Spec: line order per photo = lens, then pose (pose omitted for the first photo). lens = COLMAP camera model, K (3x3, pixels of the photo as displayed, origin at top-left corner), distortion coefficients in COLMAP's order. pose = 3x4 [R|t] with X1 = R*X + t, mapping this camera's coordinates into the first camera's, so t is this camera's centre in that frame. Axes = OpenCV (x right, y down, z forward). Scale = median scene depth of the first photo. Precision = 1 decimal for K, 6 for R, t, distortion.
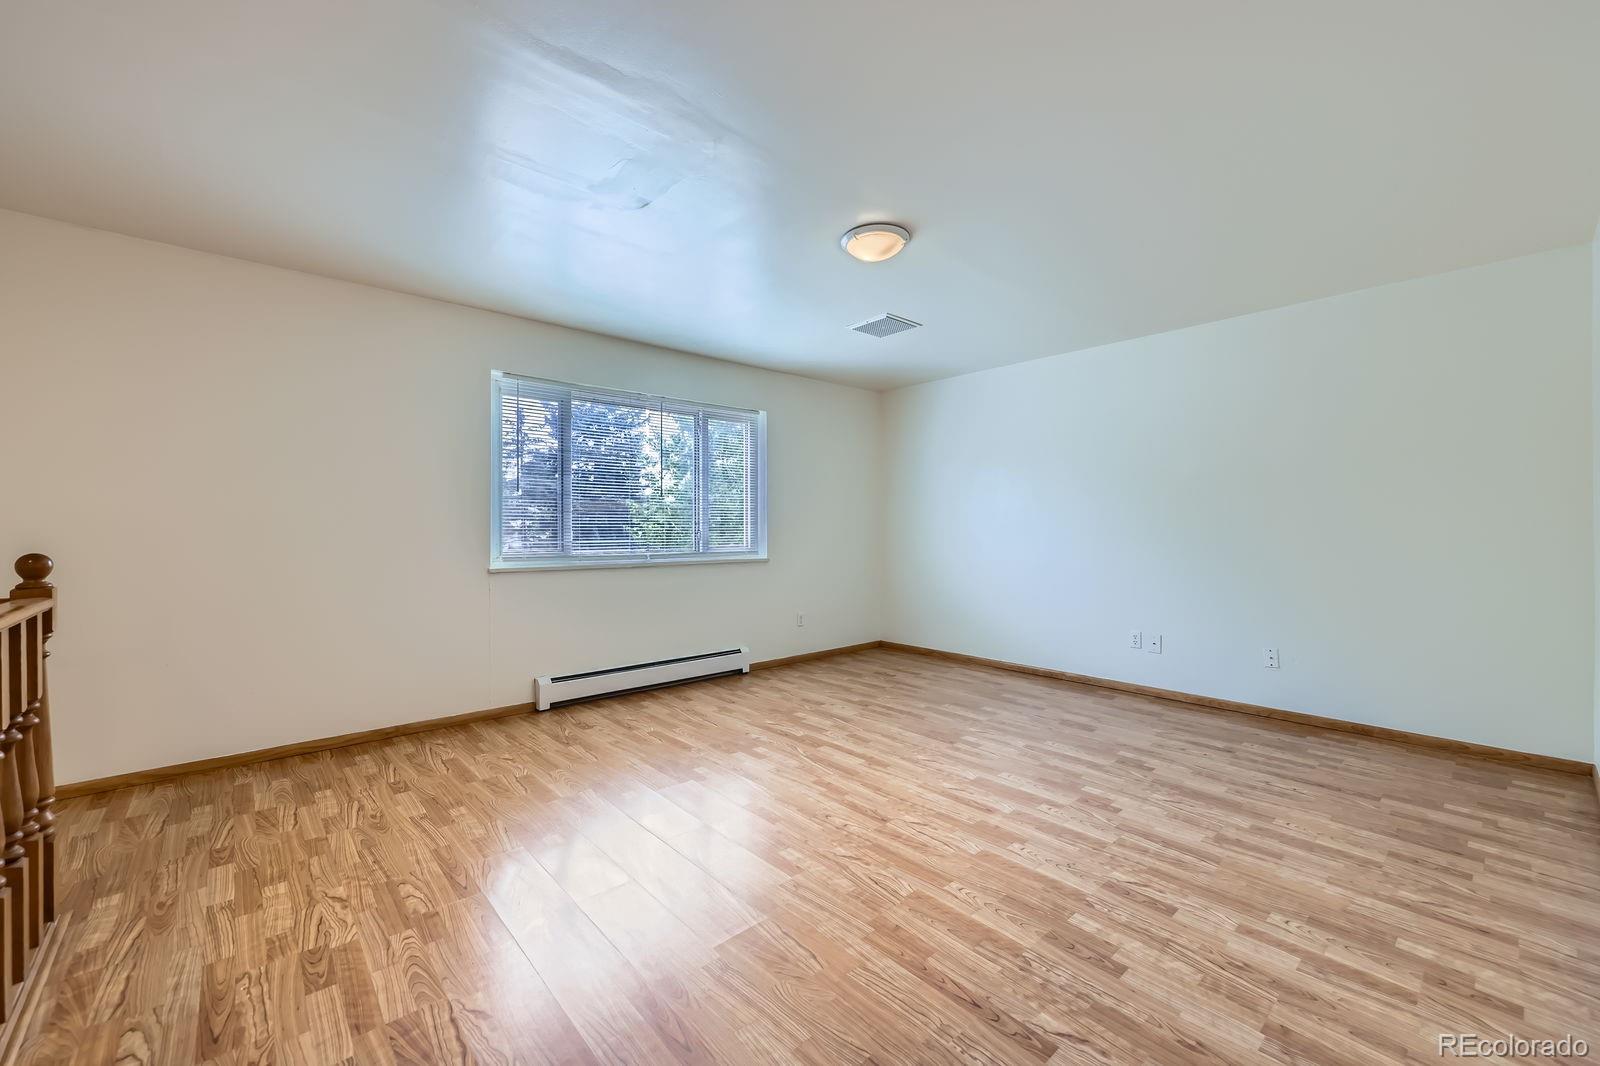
lens RADIAL K [[641.7, 0, 799.1], [0, 641.7, 531.9], [0, 0, 1]] dist [0.010749, -0.001675]
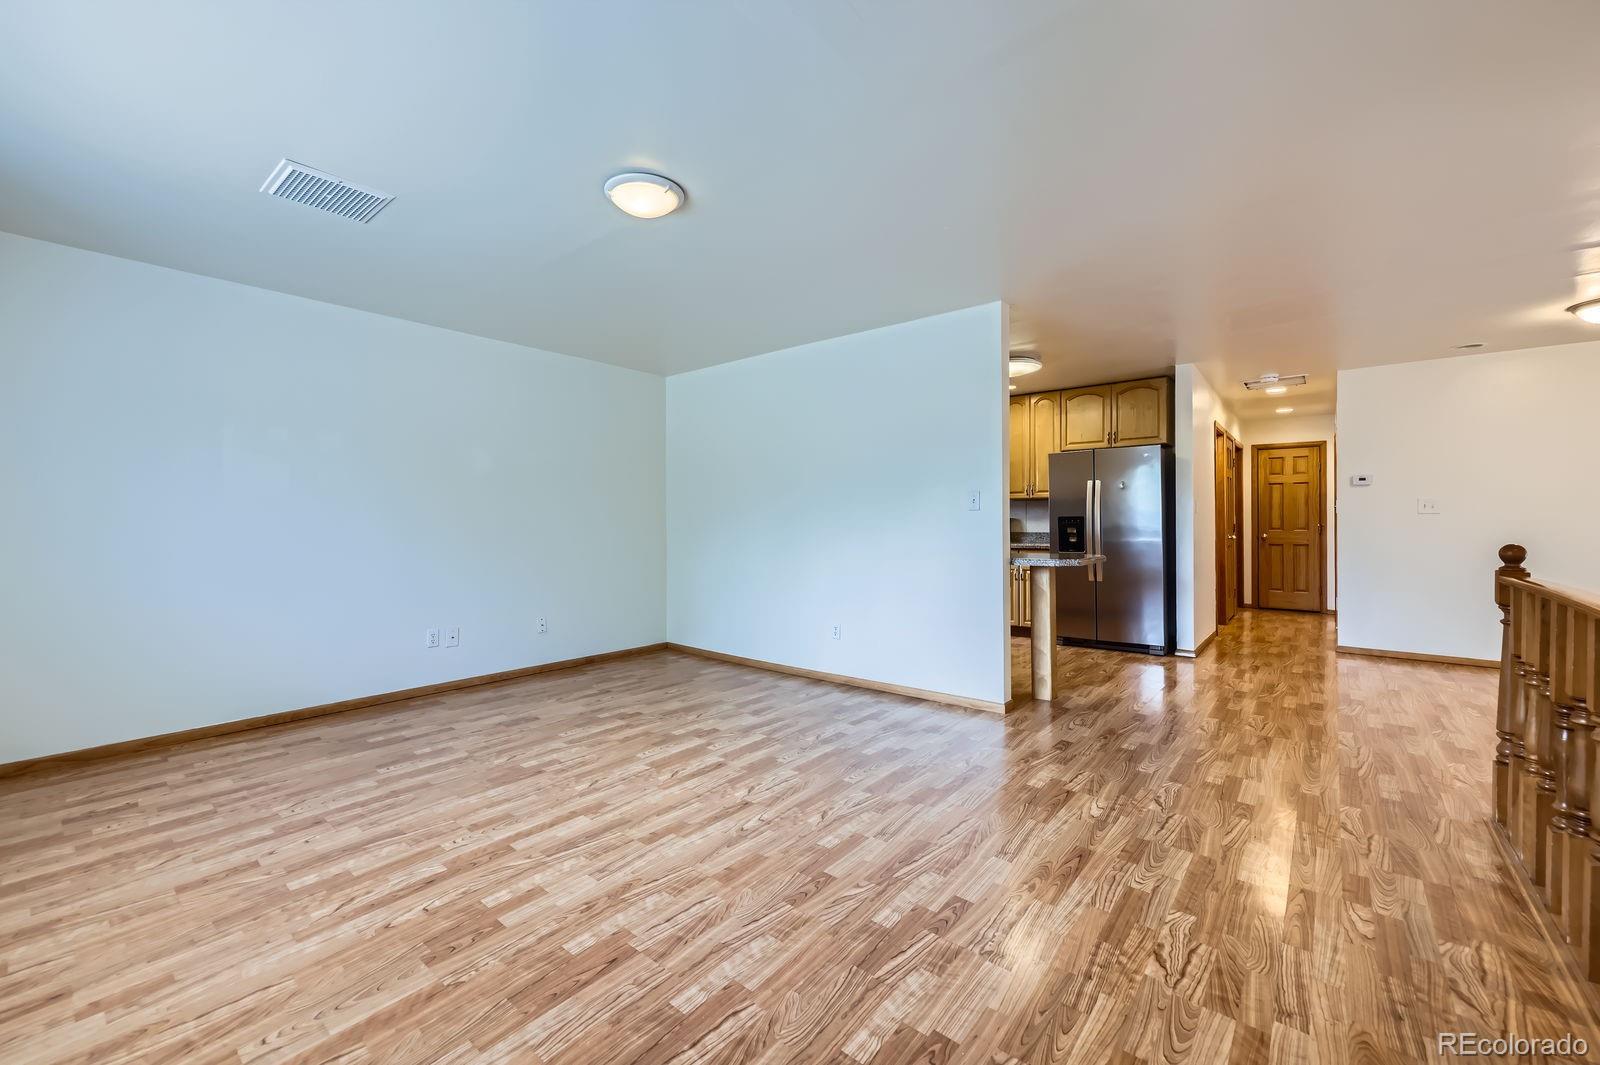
lens RADIAL K [[641.7, 0, 790.3], [0, 641.7, 516.0], [0, 0, 1]] dist [0.010749, -0.001675]
pose [[-0.152058, 0.011594, 0.988304, -0.750693], [0.007177, 0.999918, -0.010626, -0.003113], [-0.988346, 0.005477, -0.152129, 0.896827]]
